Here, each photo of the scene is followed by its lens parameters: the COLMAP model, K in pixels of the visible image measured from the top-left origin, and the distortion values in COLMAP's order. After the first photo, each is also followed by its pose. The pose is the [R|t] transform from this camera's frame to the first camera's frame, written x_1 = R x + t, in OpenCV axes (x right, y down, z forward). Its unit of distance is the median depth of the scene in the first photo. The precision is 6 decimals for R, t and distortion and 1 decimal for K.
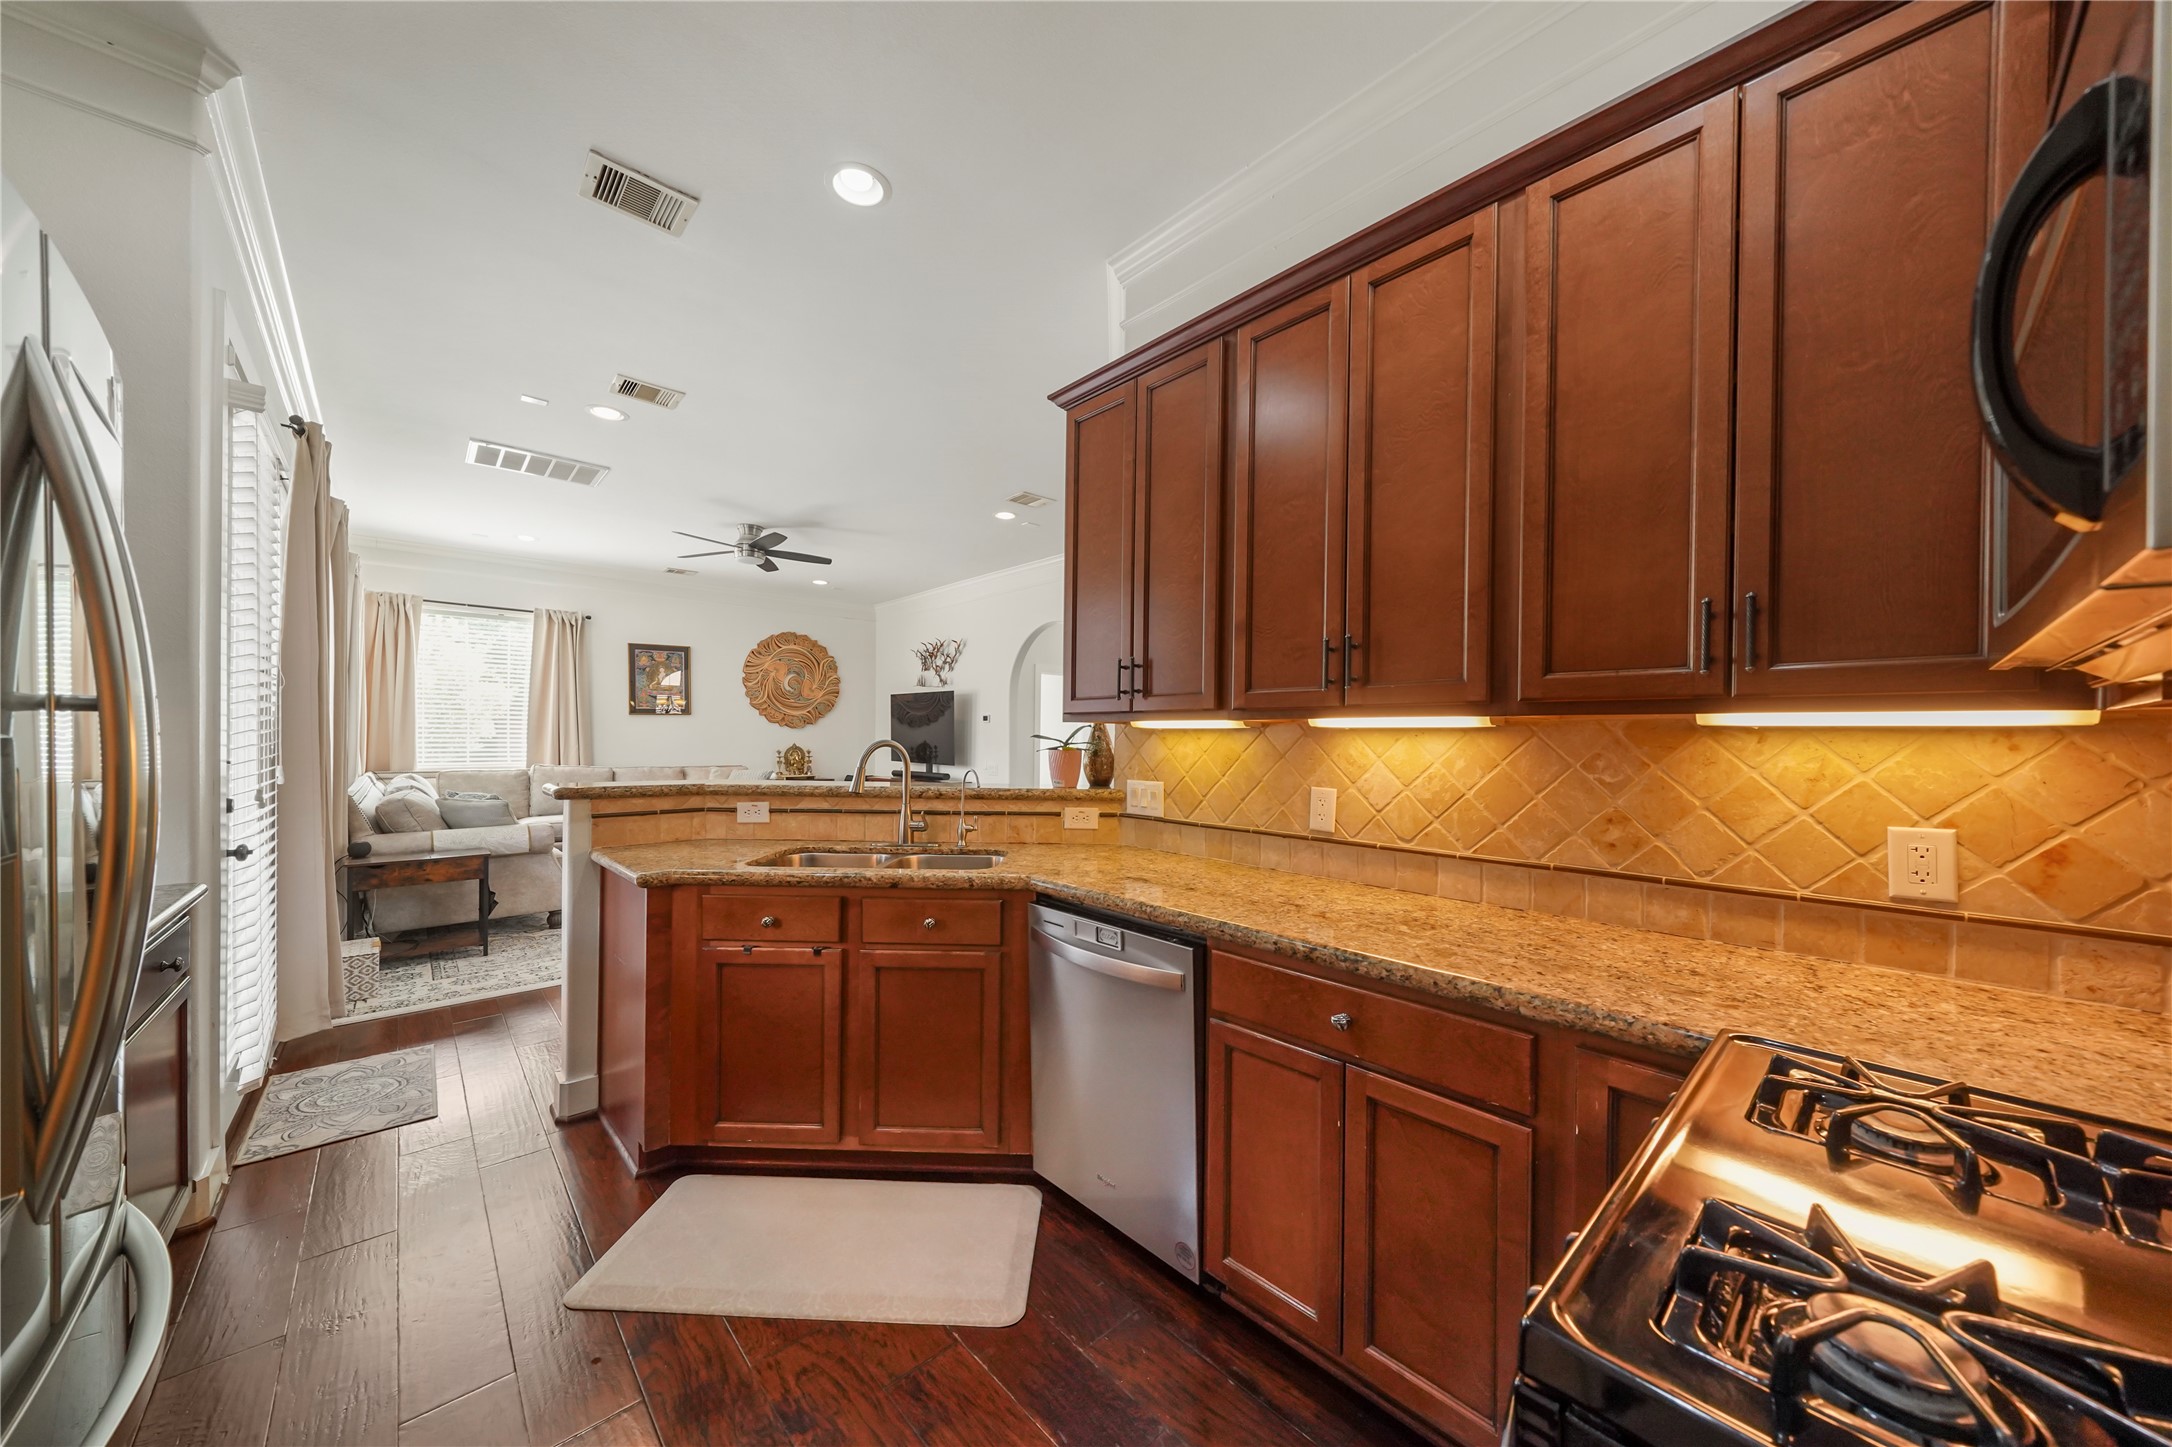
lens RADIAL K [[745.8, 0, 1088.5], [0, 745.8, 737.3], [0, 0, 1]] dist [0.001484, -0.000816]
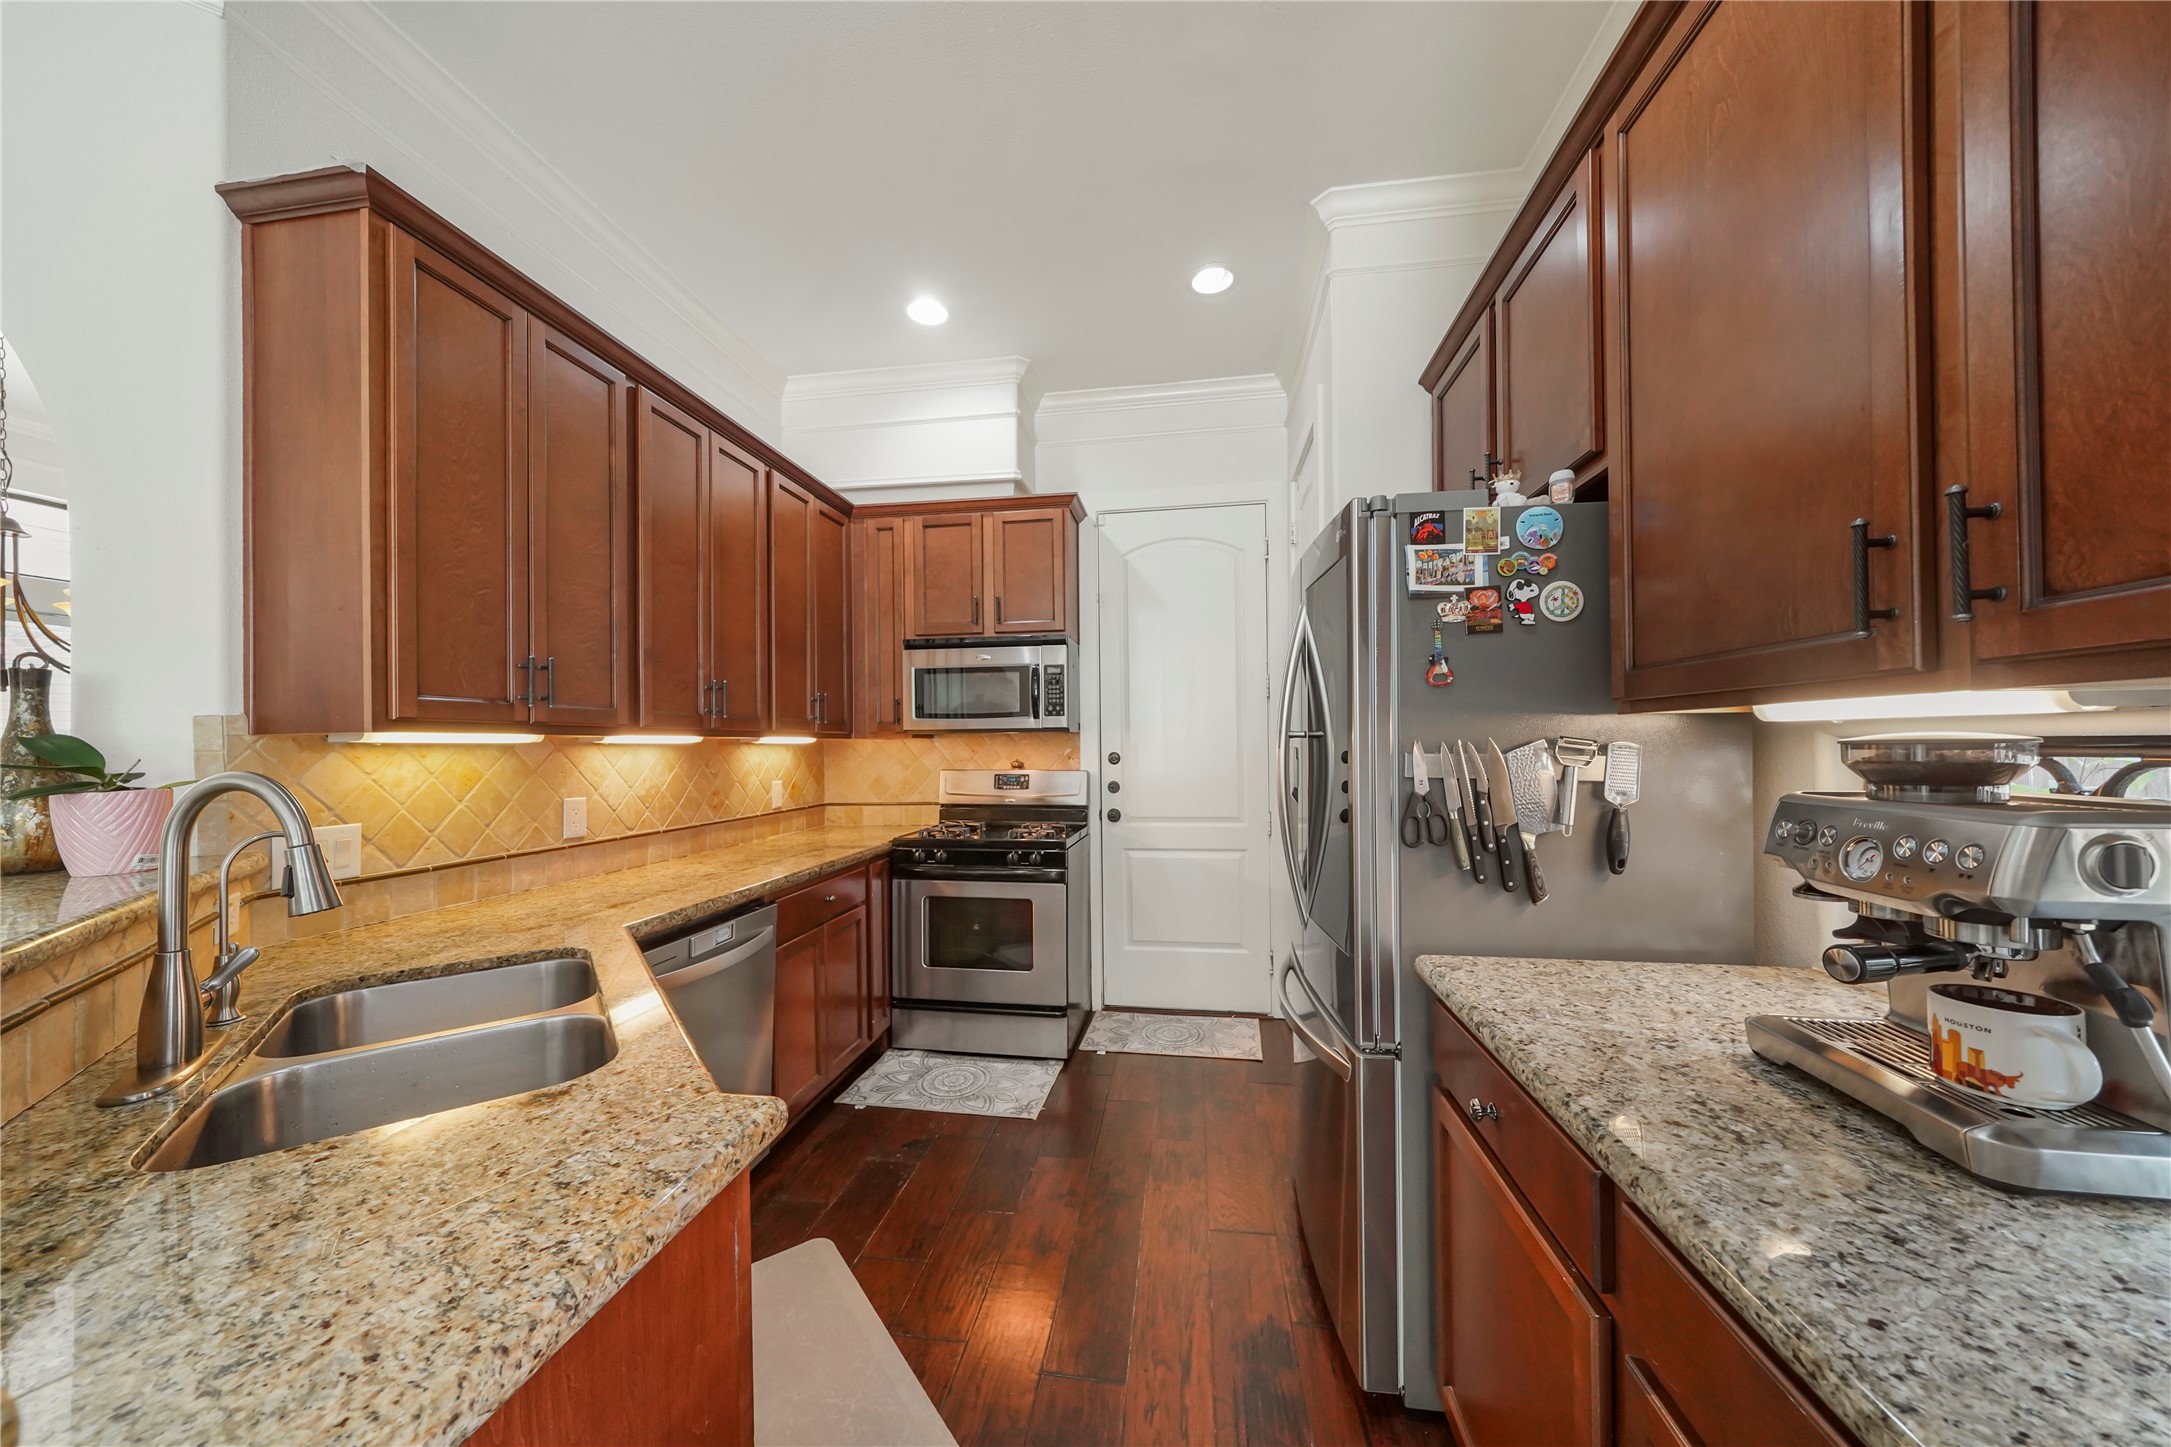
lens RADIAL K [[745.4, 0, 1081.0], [0, 745.4, 747.4], [0, 0, 1]] dist [0.001484, -0.000816]
pose [[-0.628450, -0.001341, 0.777849, -0.326359], [0.010684, 0.999889, 0.010356, -0.003130], [-0.777777, 0.014819, -0.628366, 0.360856]]
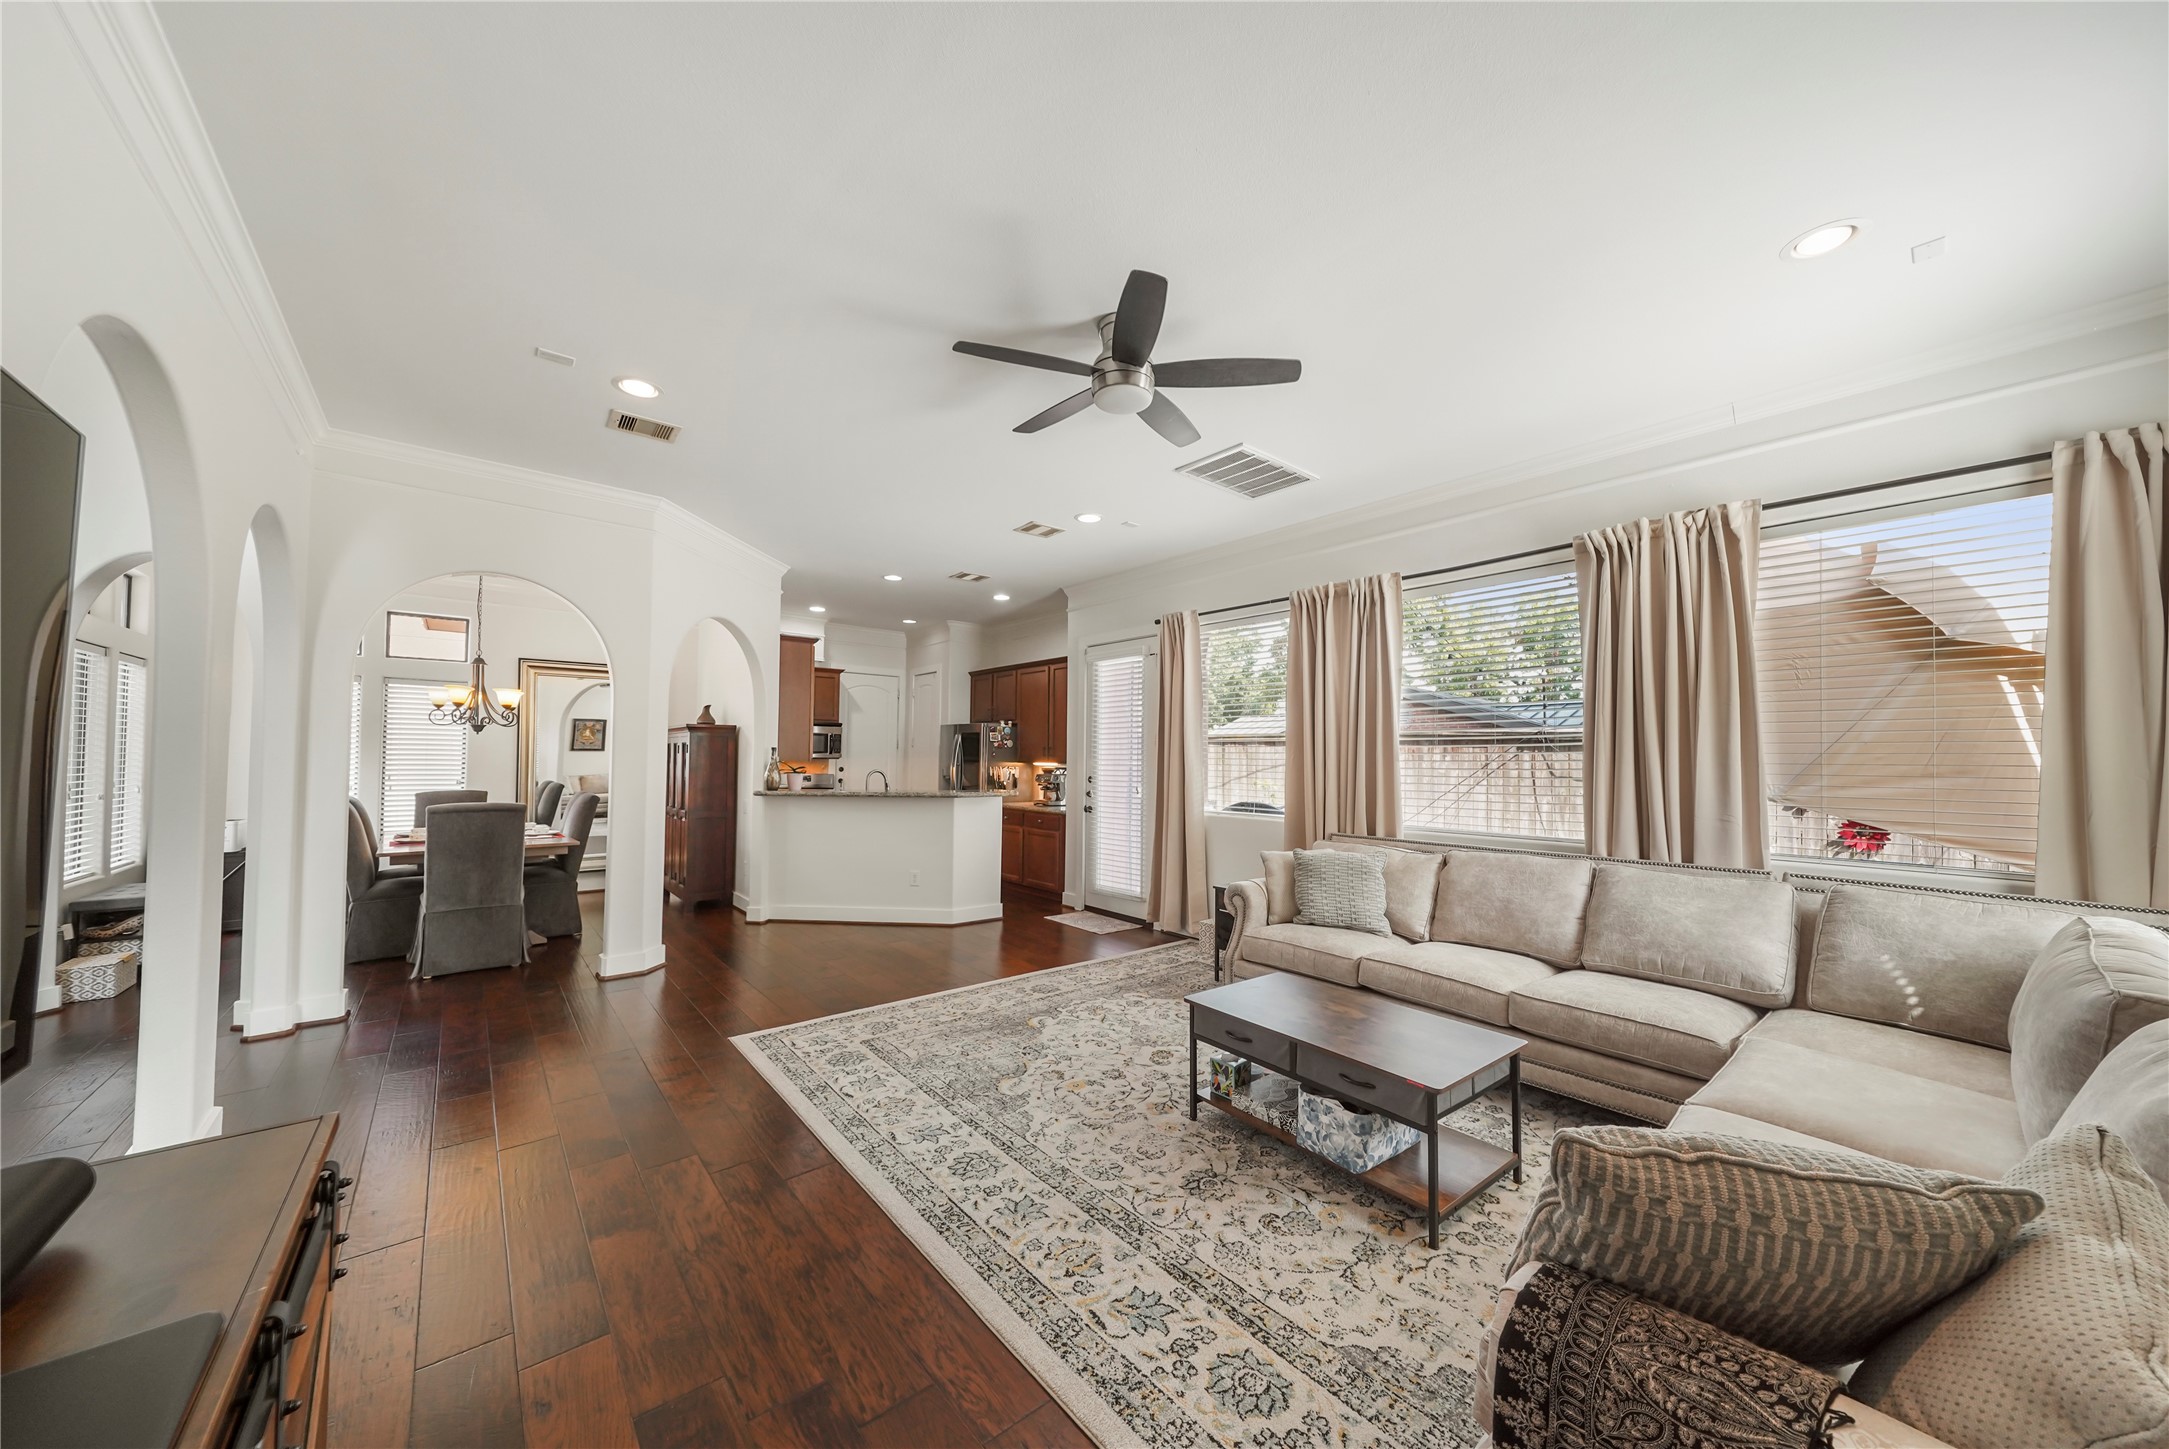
lens RADIAL K [[744.7, 0, 1084.3], [0, 744.7, 730.8], [0, 0, 1]] dist [0.001484, -0.000816]
pose [[-0.998651, -0.016548, 0.049224, -0.436038], [-0.018364, 0.999158, -0.036677, -0.018467], [-0.048576, -0.037532, -0.998114, 1.381831]]
